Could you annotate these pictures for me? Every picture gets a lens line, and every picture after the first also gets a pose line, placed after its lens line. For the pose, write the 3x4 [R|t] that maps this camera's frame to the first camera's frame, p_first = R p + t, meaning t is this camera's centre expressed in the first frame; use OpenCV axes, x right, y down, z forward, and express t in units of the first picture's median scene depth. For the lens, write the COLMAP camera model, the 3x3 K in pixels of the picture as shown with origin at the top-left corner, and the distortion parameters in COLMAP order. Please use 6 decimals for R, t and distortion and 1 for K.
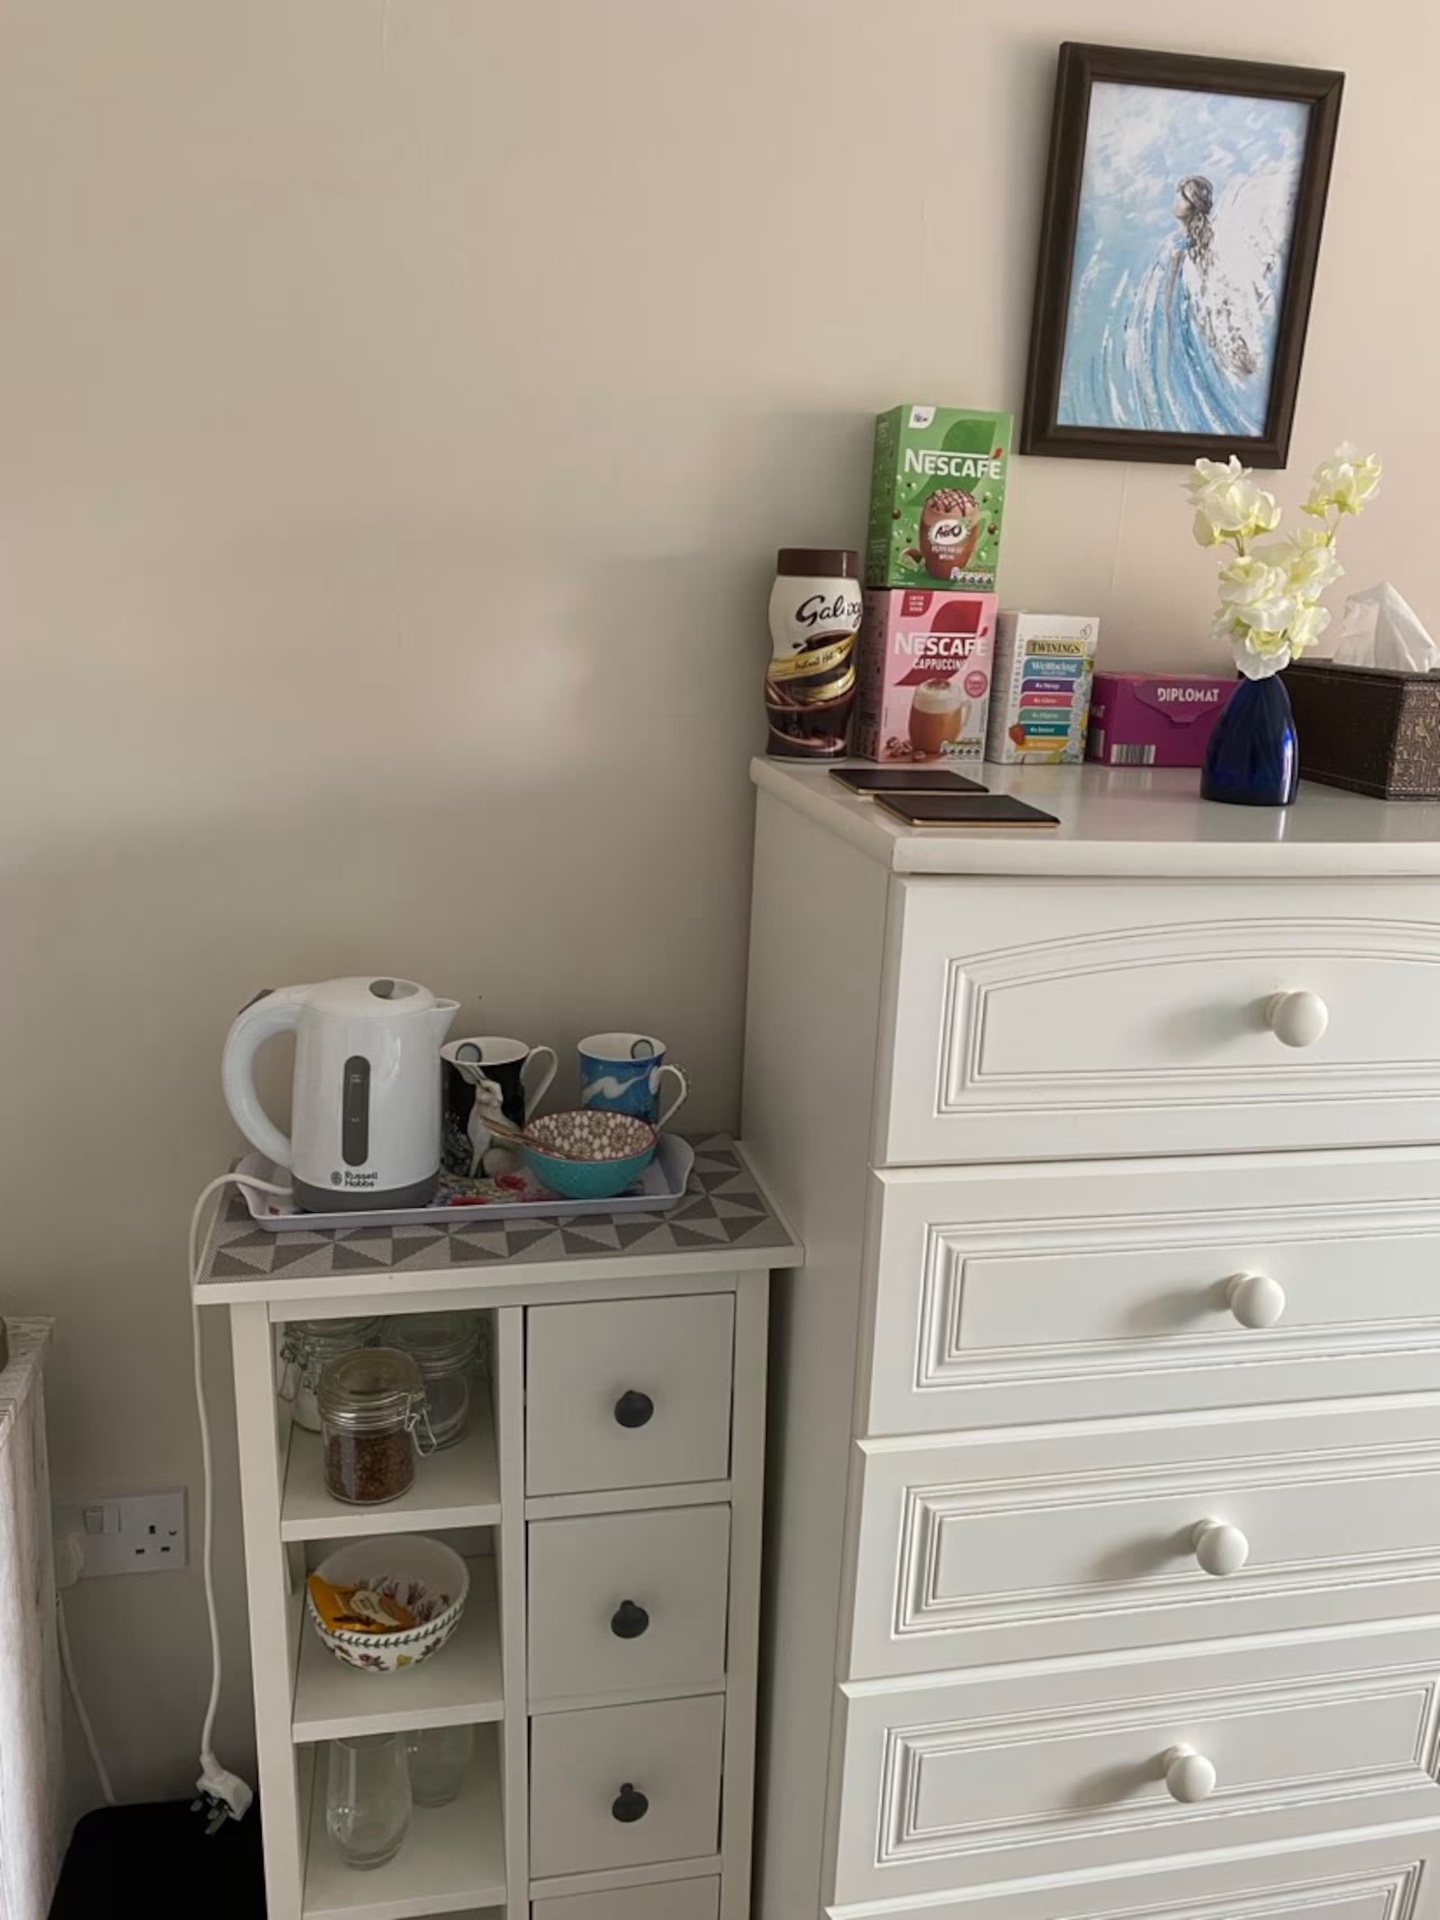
lens RADIAL K [[1481.6, 0, 690.6], [0, 1481.6, 968.3], [0, 0, 1]] dist [0.025866, -0.034993]
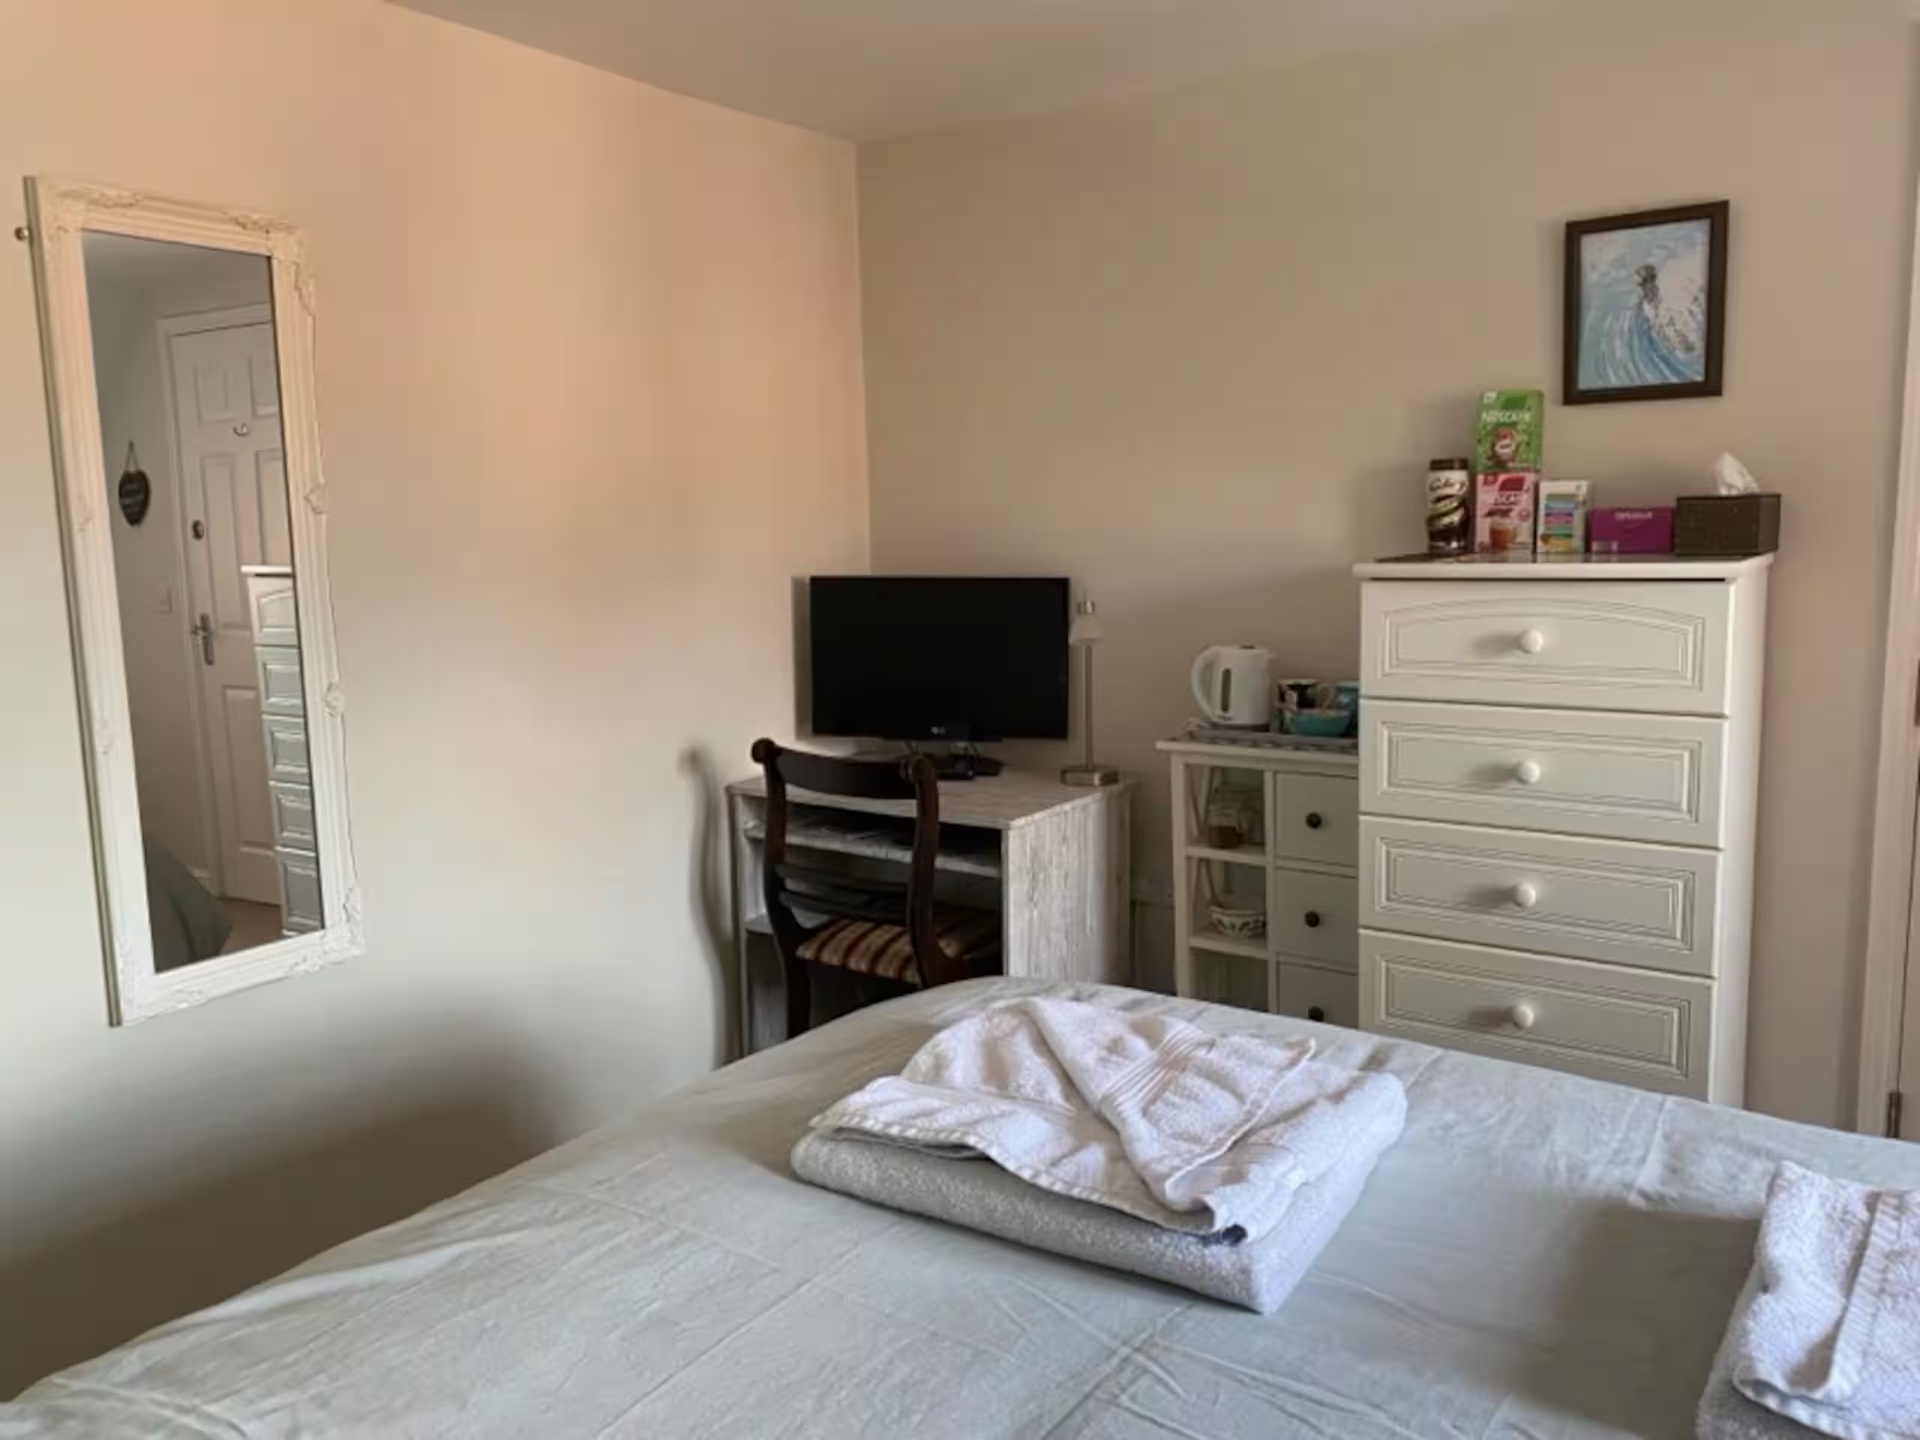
lens RADIAL K [[1481.6, 0, 949.0], [0, 1481.6, 711.2], [0, 0, 1]] dist [0.025866, -0.034993]
pose [[0.681676, 0.045295, -0.730250, 1.204709], [-0.132072, 0.989304, -0.061924, 0.323537], [0.719635, 0.138658, 0.680367, -0.985120]]
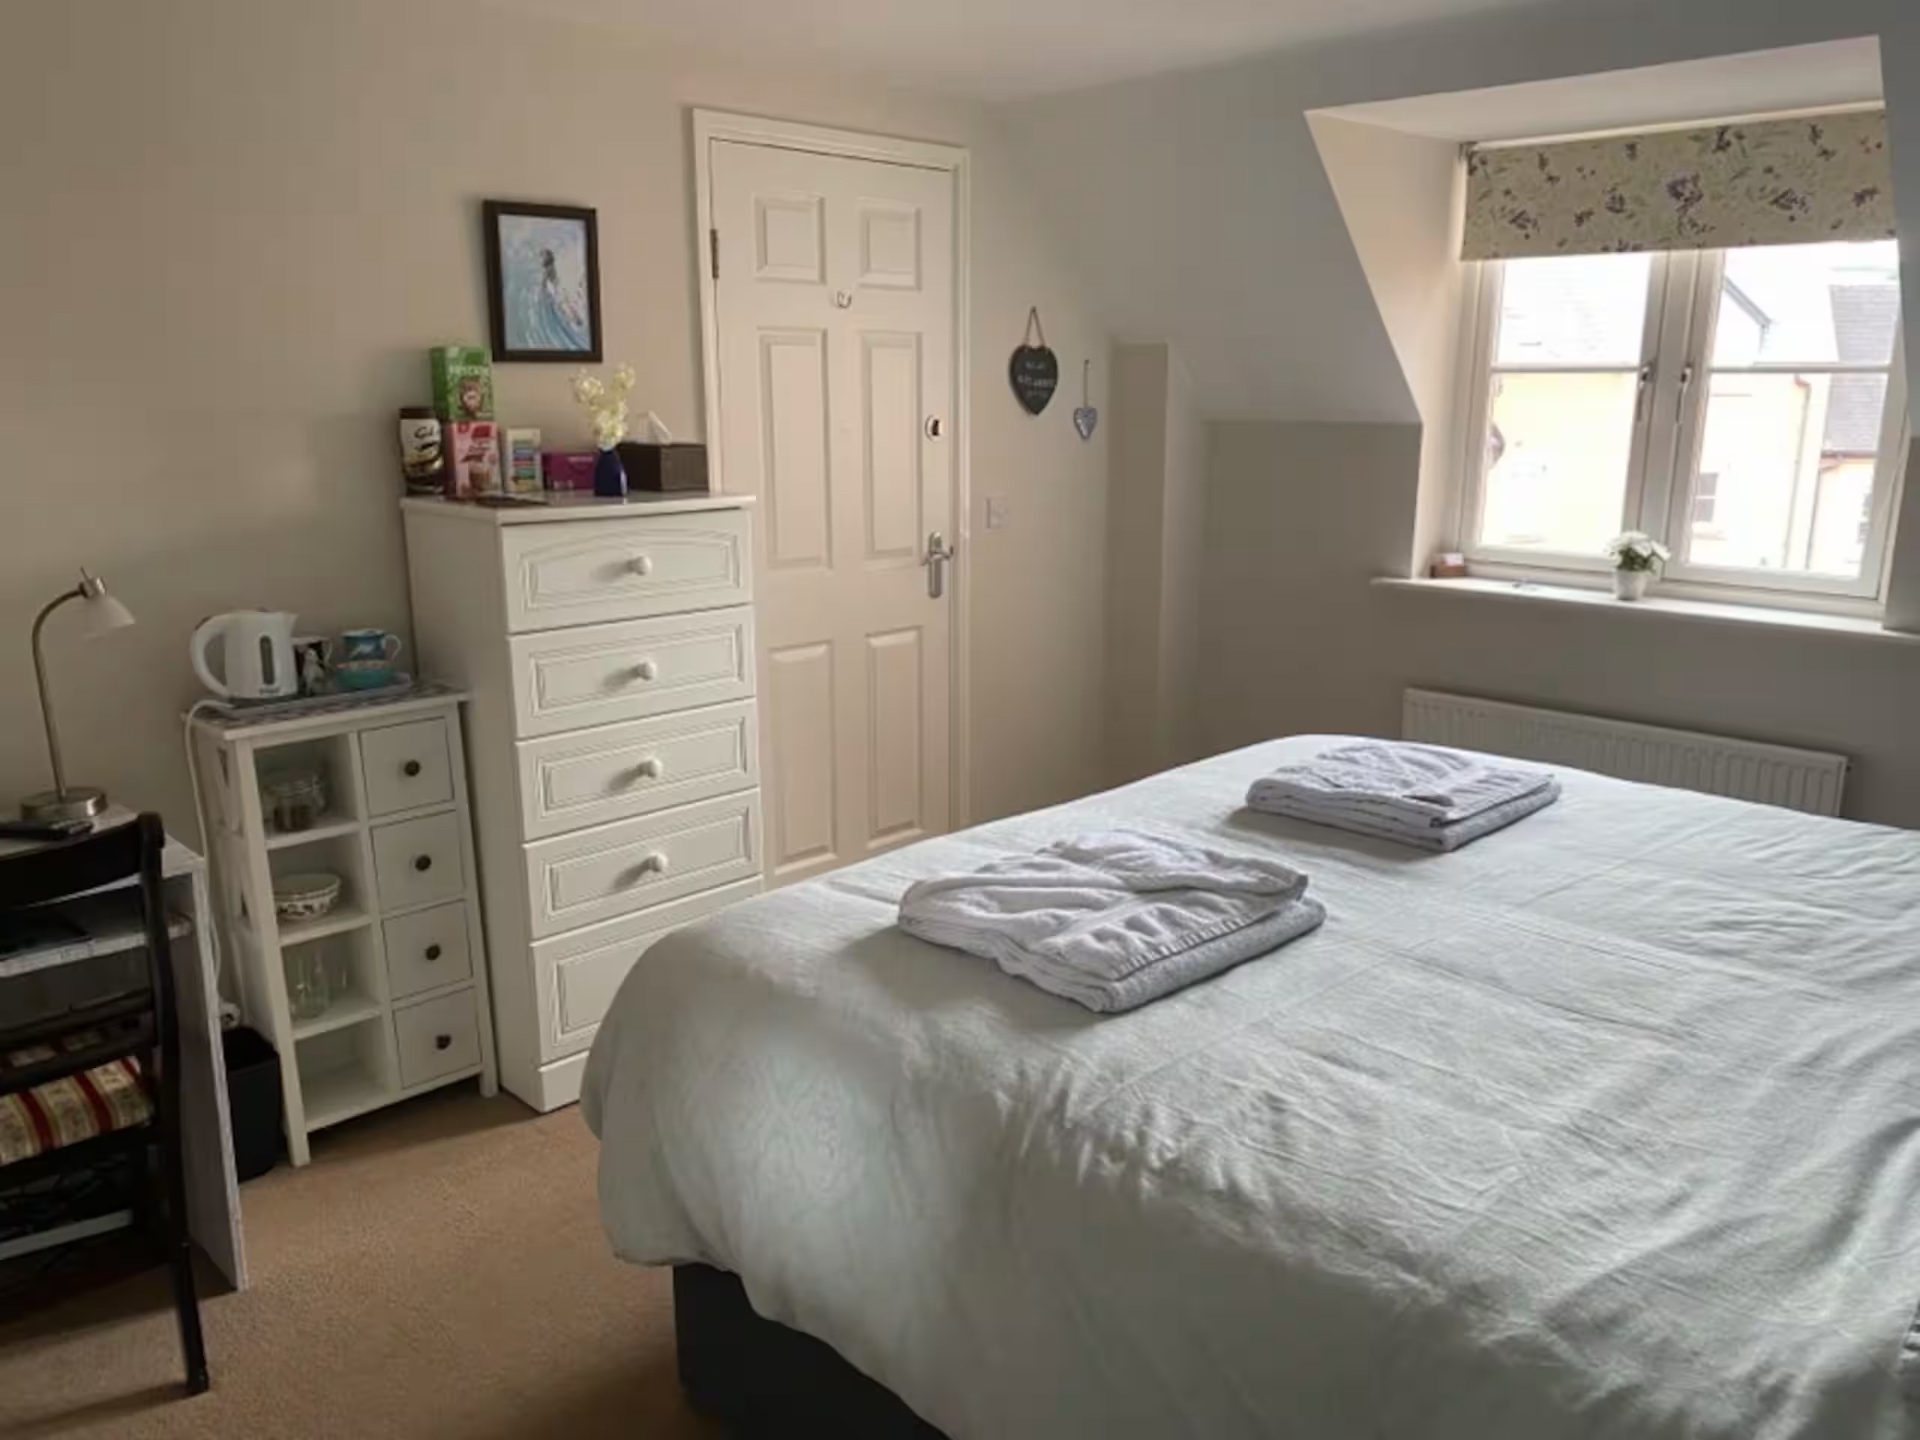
lens RADIAL K [[1481.6, 0, 964.8], [0, 1481.6, 734.4], [0, 0, 1]] dist [0.025866, -0.034993]
pose [[0.833314, -0.167610, 0.526777, -0.514462], [0.169735, 0.984474, 0.044735, 0.266862], [-0.526096, 0.052135, 0.848825, -1.414635]]
